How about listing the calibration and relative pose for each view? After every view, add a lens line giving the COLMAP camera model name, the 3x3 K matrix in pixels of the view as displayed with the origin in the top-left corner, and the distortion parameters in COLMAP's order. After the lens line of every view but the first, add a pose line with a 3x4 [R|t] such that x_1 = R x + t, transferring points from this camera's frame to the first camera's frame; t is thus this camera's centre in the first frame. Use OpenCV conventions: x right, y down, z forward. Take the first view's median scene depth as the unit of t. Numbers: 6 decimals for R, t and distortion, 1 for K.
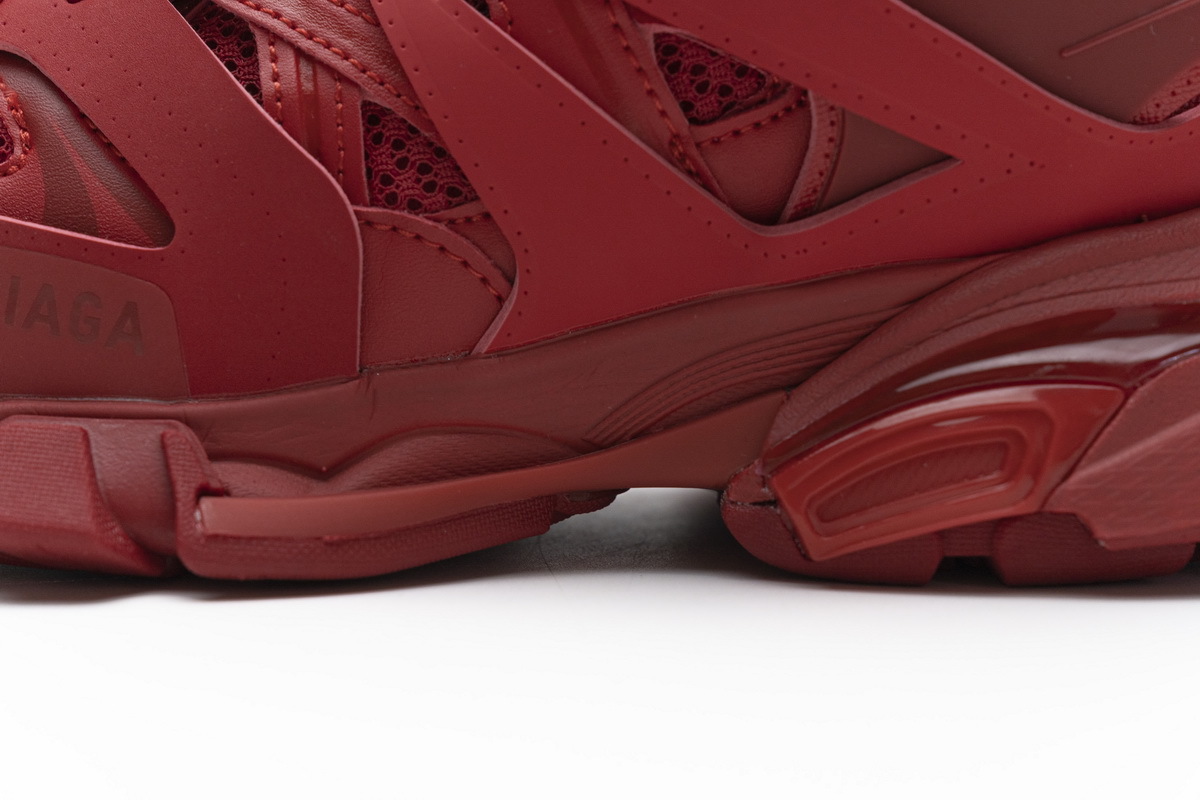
lens RADIAL K [[2464.9, 0, 600.0], [0, 2464.9, 400.0], [0, 0, 1]] dist [-0.004744, 0.139394]
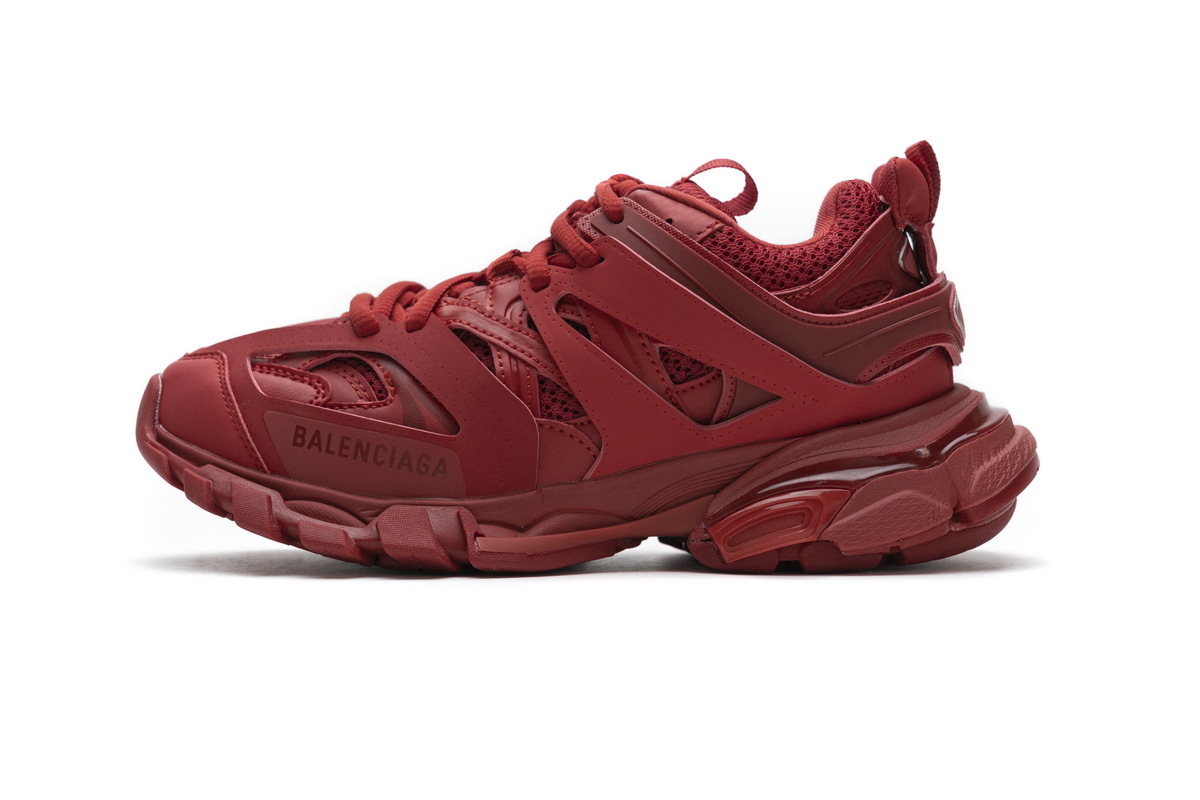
lens RADIAL K [[2464.9, 0, 600.0], [0, 2464.9, 400.0], [0, 0, 1]] dist [-0.004744, 0.139394]
pose [[0.999024, -0.003272, 0.044047, -0.142724], [0.007249, 0.995877, -0.090429, 0.122827], [-0.043569, 0.090660, 0.994928, -1.410017]]
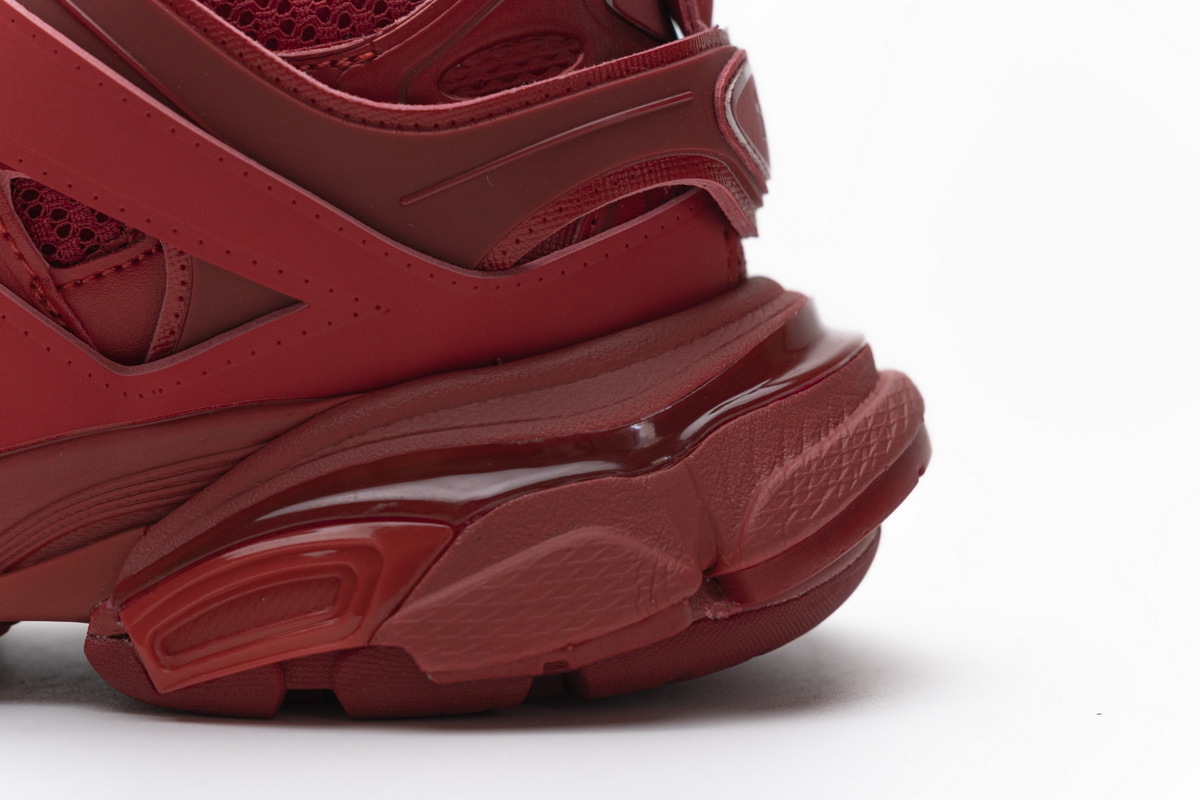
lens RADIAL K [[2464.9, 0, 600.0], [0, 2464.9, 400.0], [0, 0, 1]] dist [-0.004744, 0.139394]
pose [[0.999577, 0.006598, 0.028340, 0.236857], [-0.005008, 0.998427, -0.055846, -0.000019], [-0.028664, 0.055681, 0.998037, -0.031152]]
